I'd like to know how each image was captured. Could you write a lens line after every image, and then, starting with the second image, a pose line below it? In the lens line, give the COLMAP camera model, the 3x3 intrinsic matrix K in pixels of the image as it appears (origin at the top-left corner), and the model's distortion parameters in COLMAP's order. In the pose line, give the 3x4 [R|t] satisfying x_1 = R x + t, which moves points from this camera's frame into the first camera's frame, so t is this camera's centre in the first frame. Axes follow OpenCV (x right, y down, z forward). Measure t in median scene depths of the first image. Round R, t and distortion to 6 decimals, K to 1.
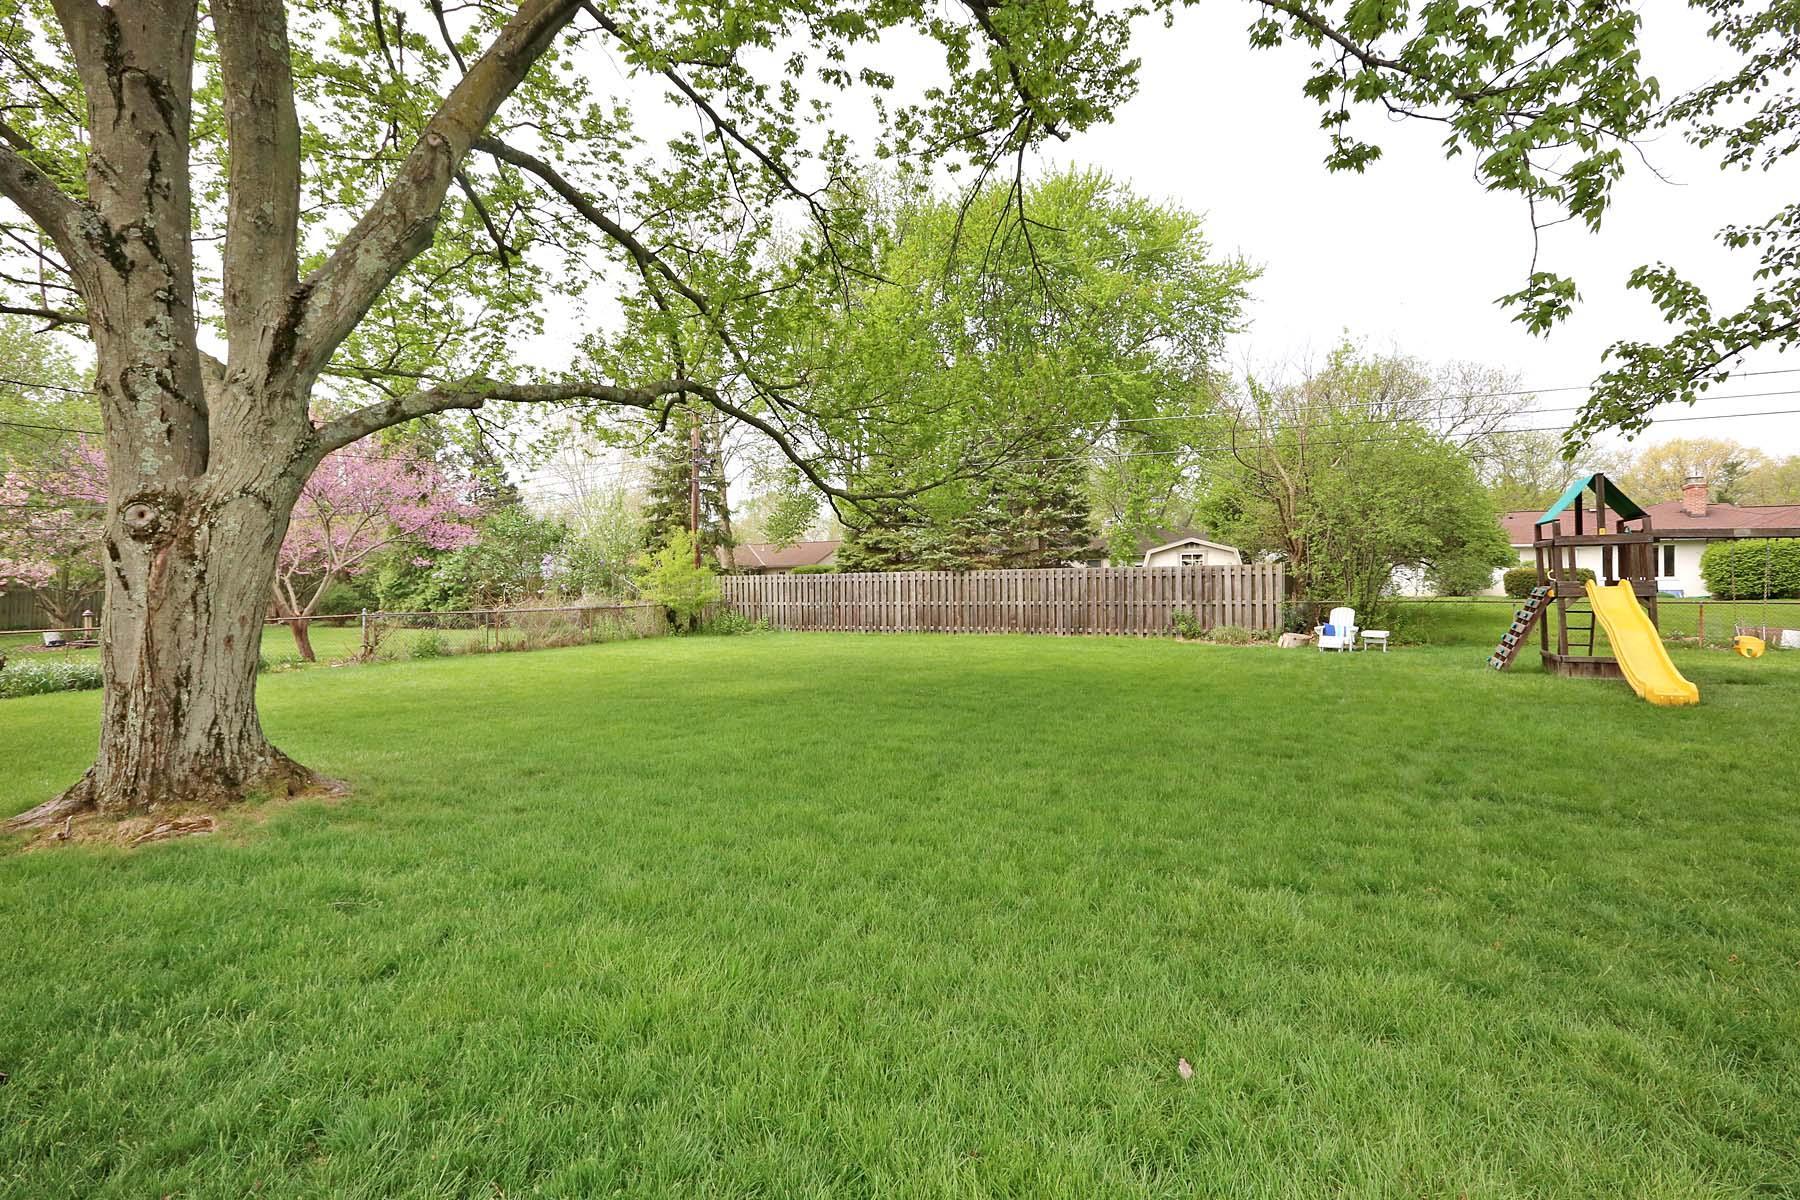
lens RADIAL K [[811.0, 0, 895.6], [0, 811.0, 590.1], [0, 0, 1]] dist [-0.055182, 0.017975]
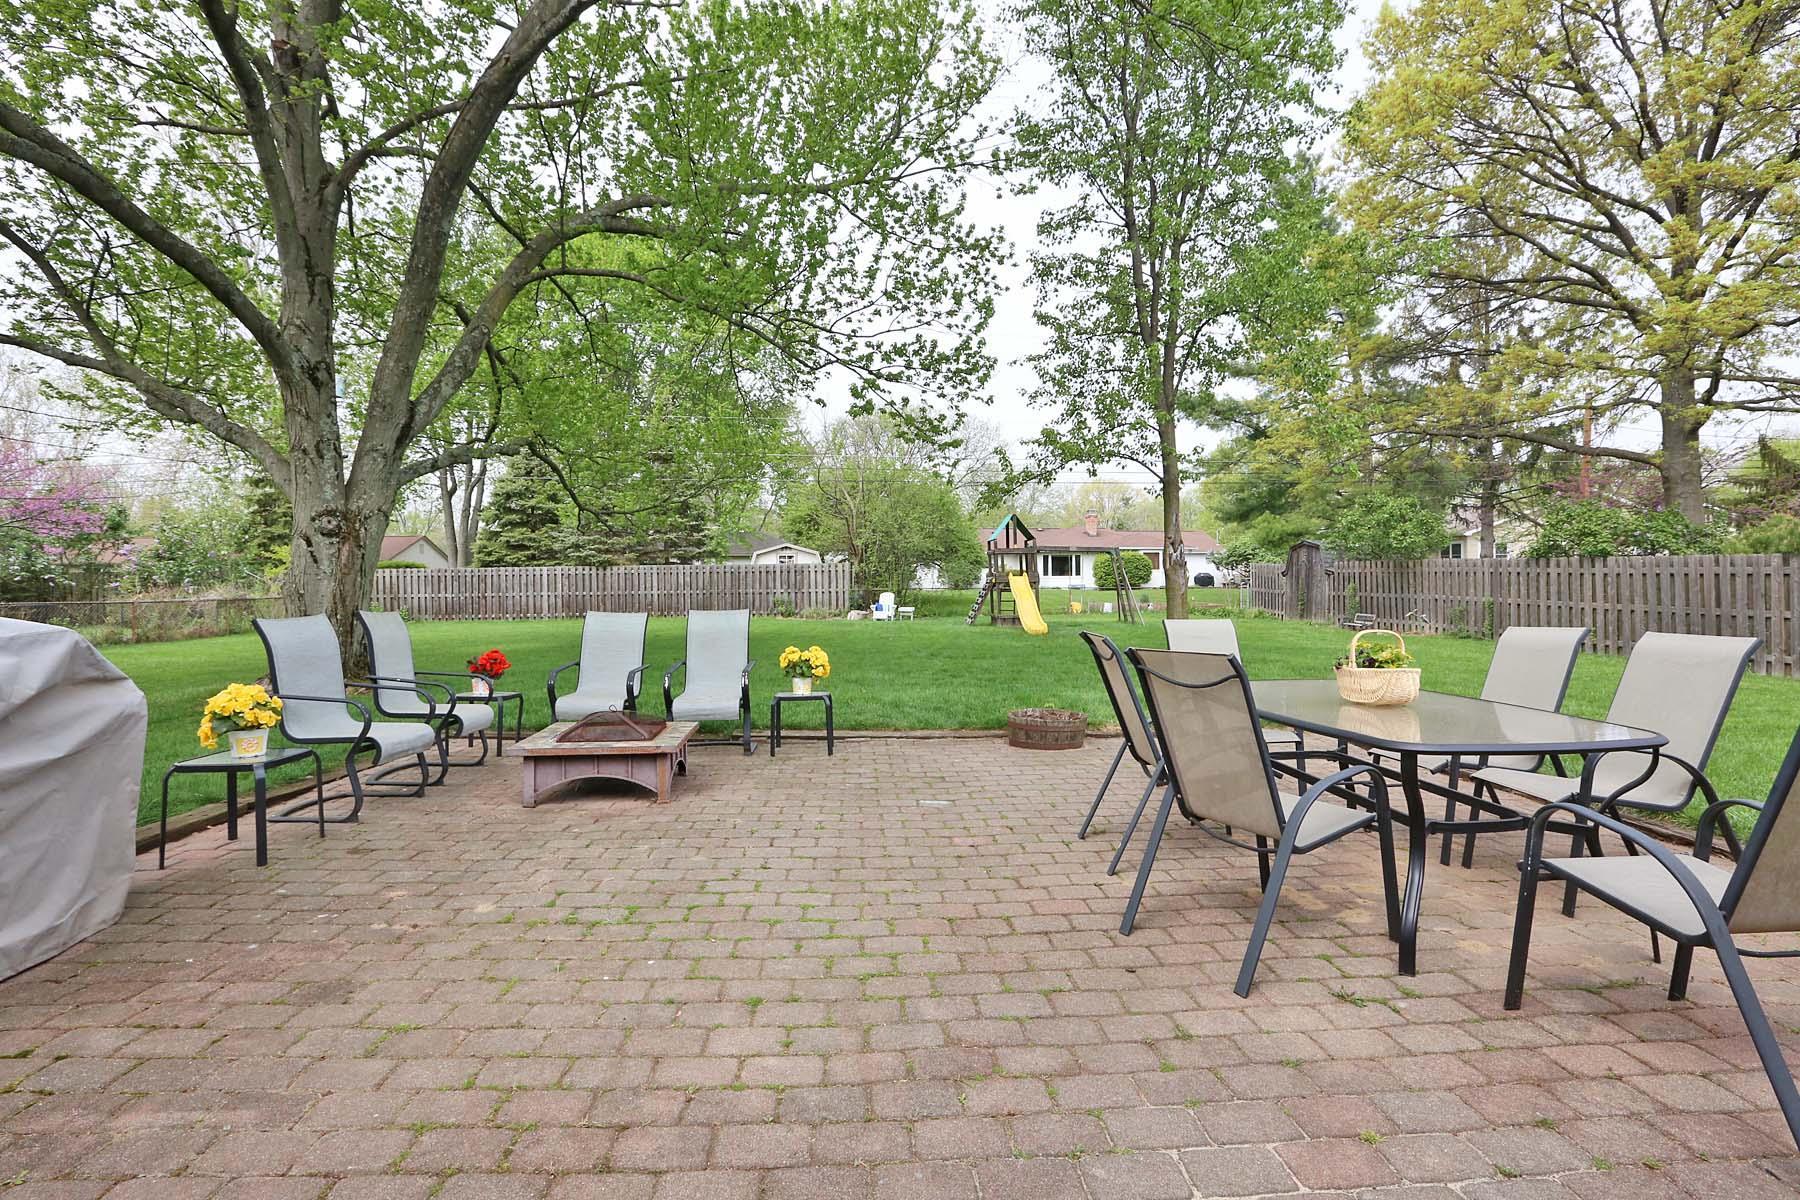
lens RADIAL K [[811.0, 0, 895.6], [0, 811.0, 590.1], [0, 0, 1]] dist [-0.055182, 0.017975]
pose [[0.862949, -0.003811, 0.505277, -0.155655], [0.004176, 0.999991, 0.000410, 0.013617], [-0.505274, 0.001757, 0.862957, -0.256511]]
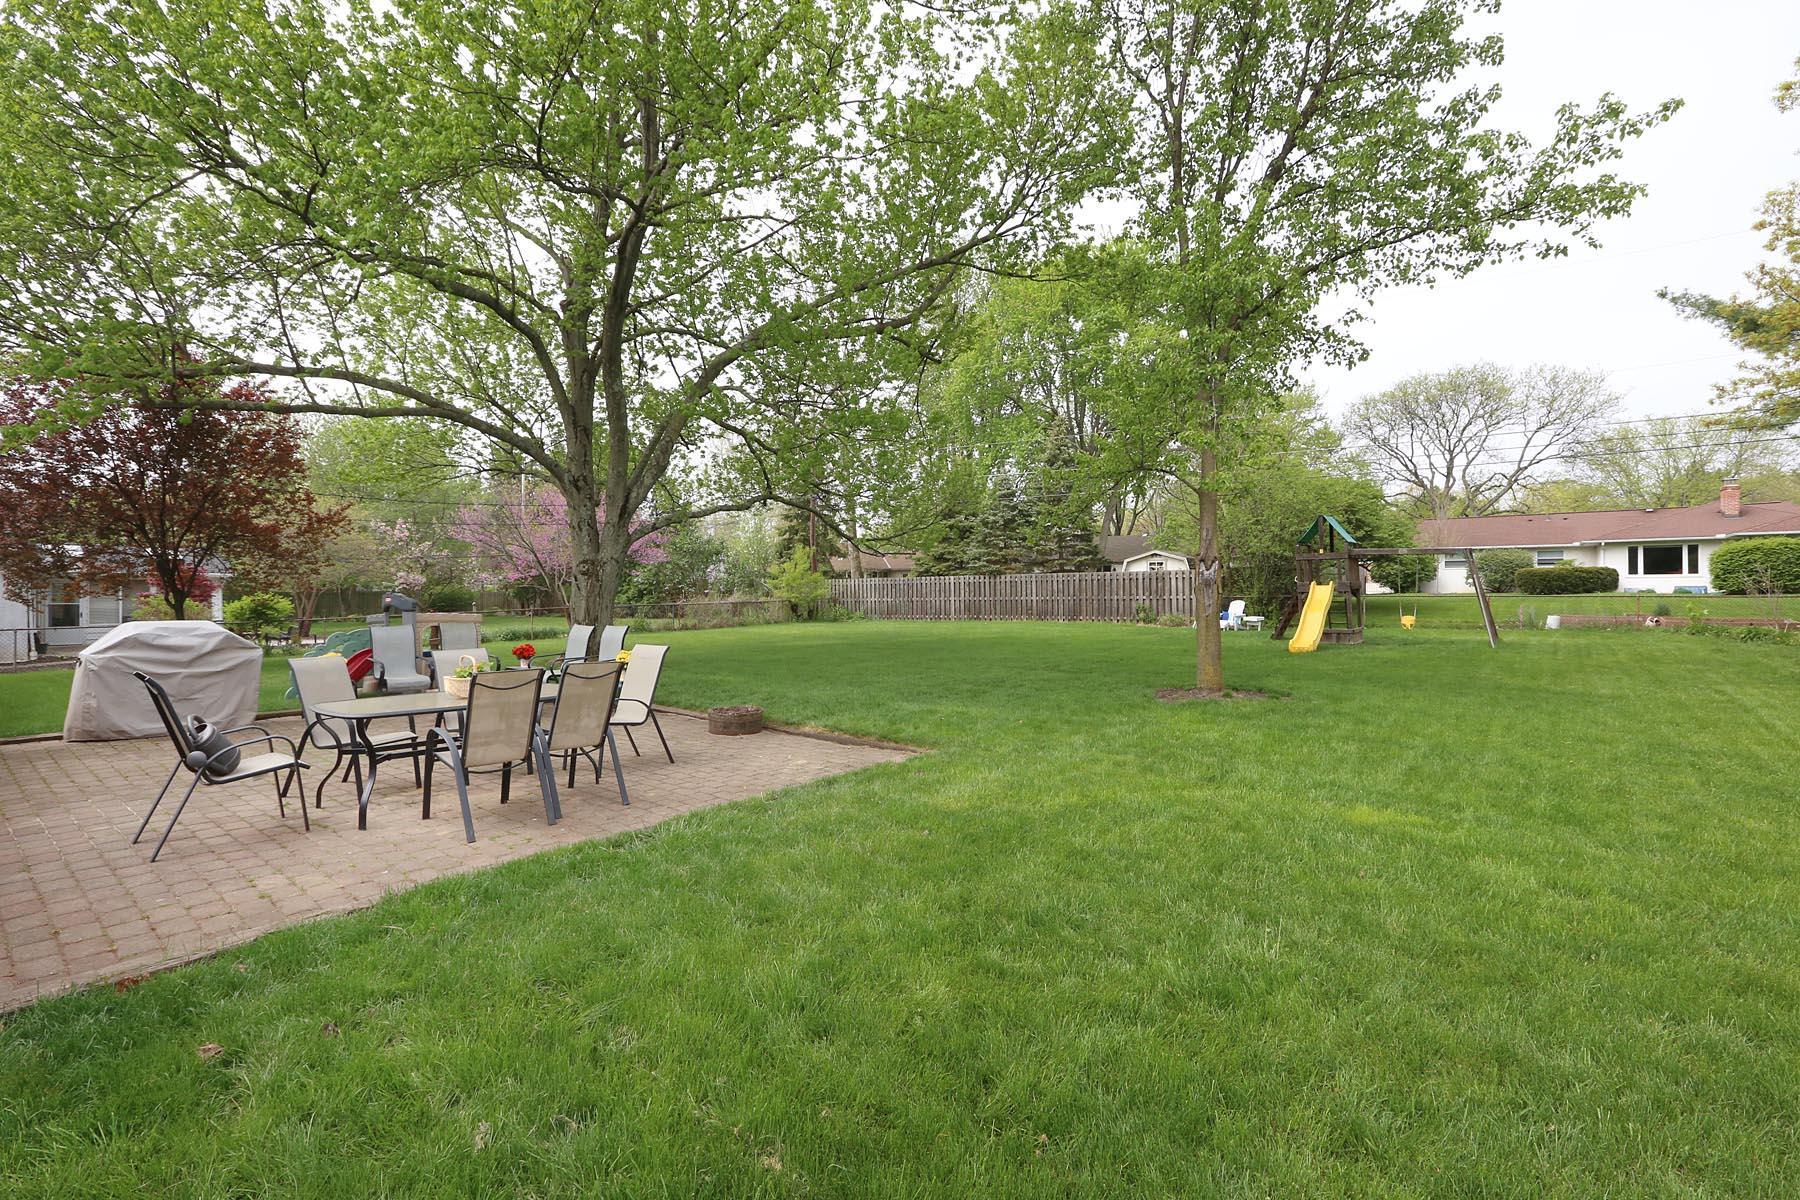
lens RADIAL K [[811.0, 0, 895.6], [0, 811.0, 590.1], [0, 0, 1]] dist [-0.055182, 0.017975]
pose [[0.982331, -0.003602, -0.187119, 0.182813], [0.003838, 0.999992, 0.000898, -0.000060], [0.187114, -0.001600, 0.982337, -0.405443]]
